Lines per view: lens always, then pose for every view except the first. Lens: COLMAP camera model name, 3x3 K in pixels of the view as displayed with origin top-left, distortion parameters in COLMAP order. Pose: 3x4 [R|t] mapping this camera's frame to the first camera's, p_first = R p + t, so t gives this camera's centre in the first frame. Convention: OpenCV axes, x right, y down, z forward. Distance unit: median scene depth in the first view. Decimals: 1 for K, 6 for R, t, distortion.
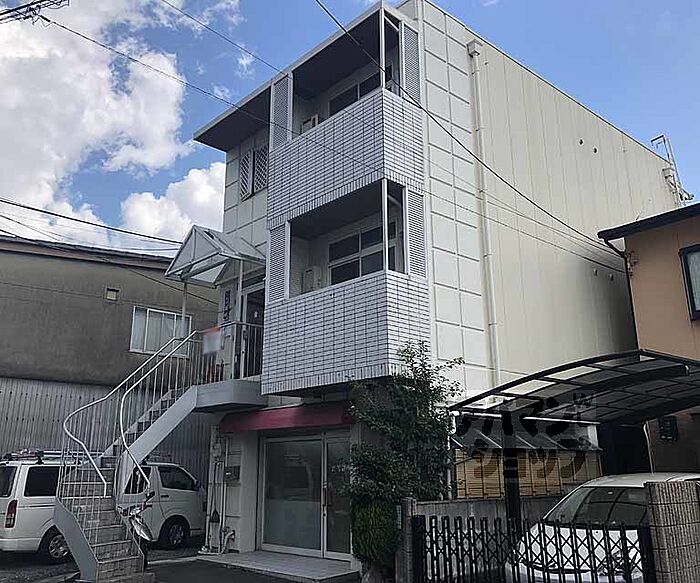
lens RADIAL K [[660.2, 0, 350.0], [0, 660.2, 291.5], [0, 0, 1]] dist [0.090423, 0.007743]
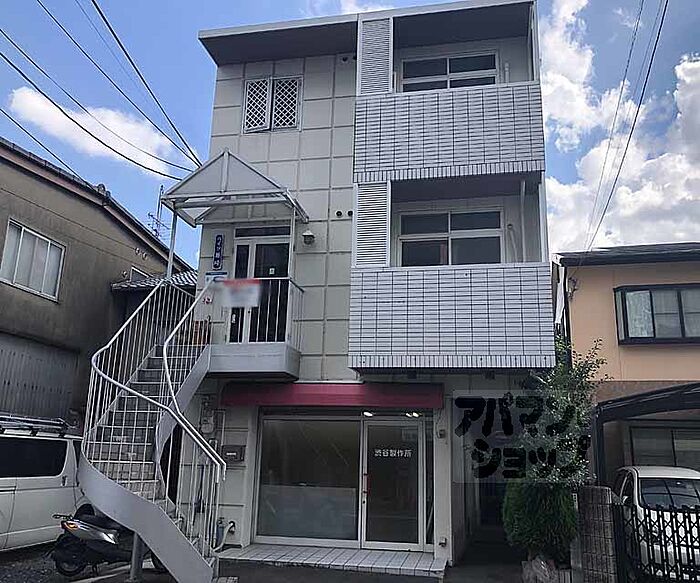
lens RADIAL K [[650.3, 0, 350.0], [0, 650.3, 291.5], [0, 0, 1]] dist [0.063128, -0.014411]
pose [[0.807830, 0.166484, 0.565415, -0.564601], [-0.179755, 0.983169, -0.032666, 0.074732], [-0.561337, -0.075247, 0.824159, 0.263944]]
